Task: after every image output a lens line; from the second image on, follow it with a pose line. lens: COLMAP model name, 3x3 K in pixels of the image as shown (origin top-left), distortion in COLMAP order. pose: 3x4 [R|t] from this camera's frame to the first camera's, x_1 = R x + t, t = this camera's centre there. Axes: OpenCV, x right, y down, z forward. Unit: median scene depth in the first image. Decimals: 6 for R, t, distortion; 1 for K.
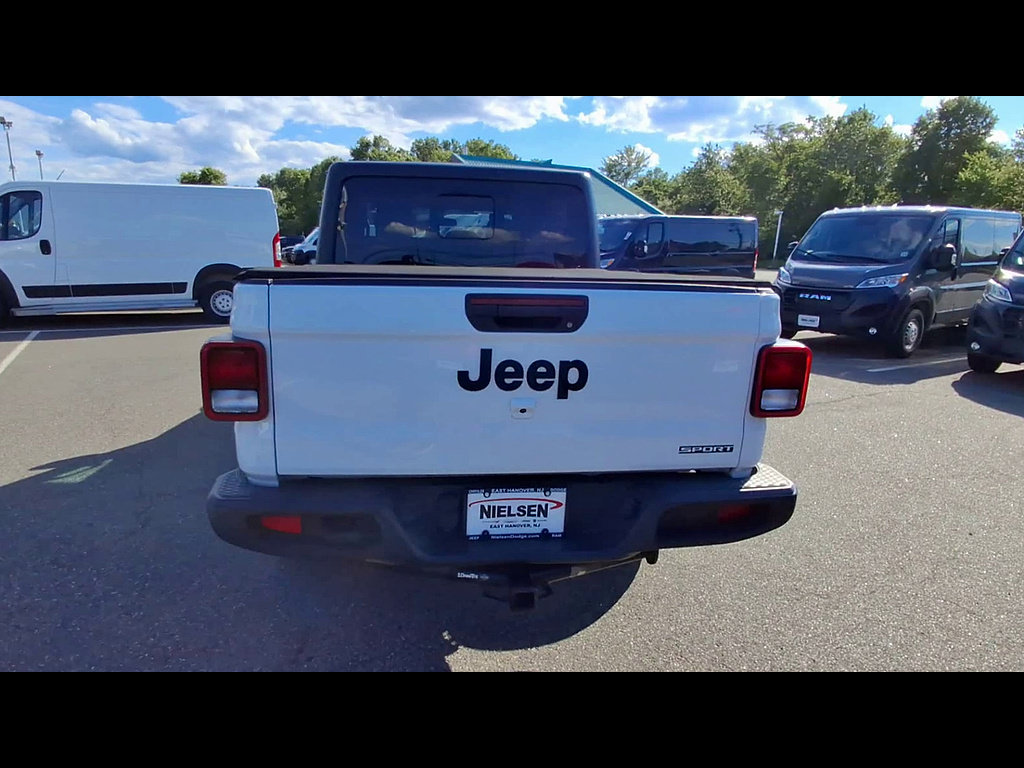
lens RADIAL K [[577.3, 0, 453.1], [0, 577.3, 389.6], [0, 0, 1]] dist [0.000217, -0.016688]
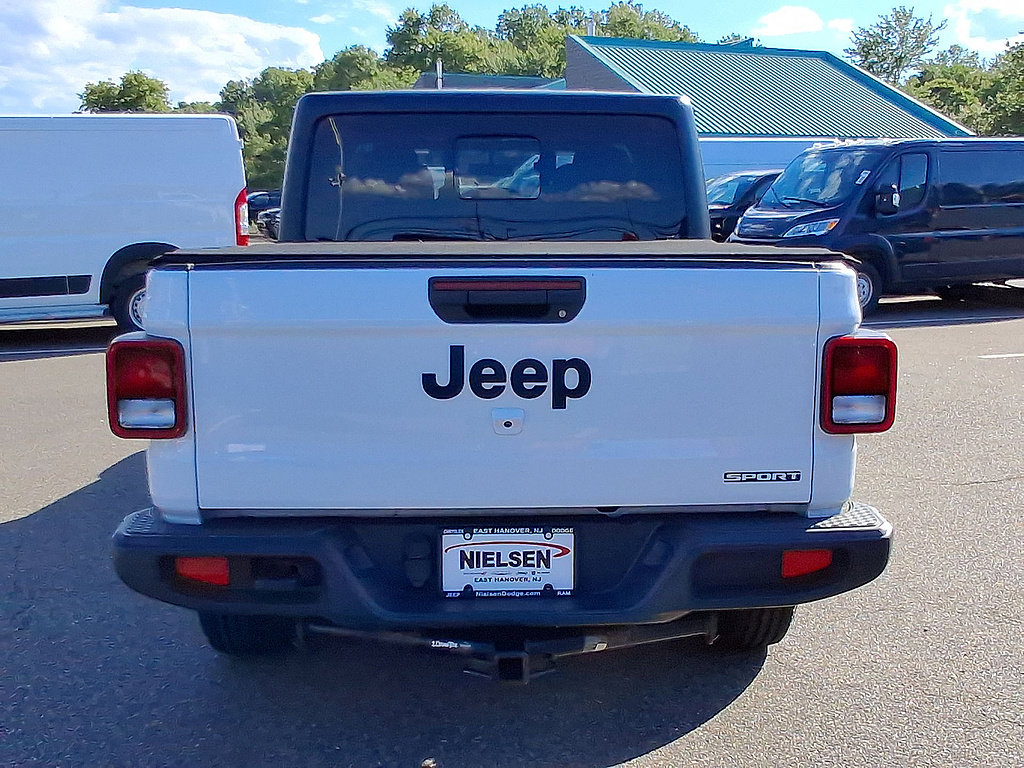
lens RADIAL K [[1100.0, 0, 512.0], [0, 1100.0, 384.0], [0, 0, 1]] dist [0.008279, -0.016364]
pose [[0.997860, -0.014000, -0.063877, 0.211016], [0.008951, 0.996862, -0.078654, 0.094613], [0.064778, 0.077914, 0.994853, -0.460890]]
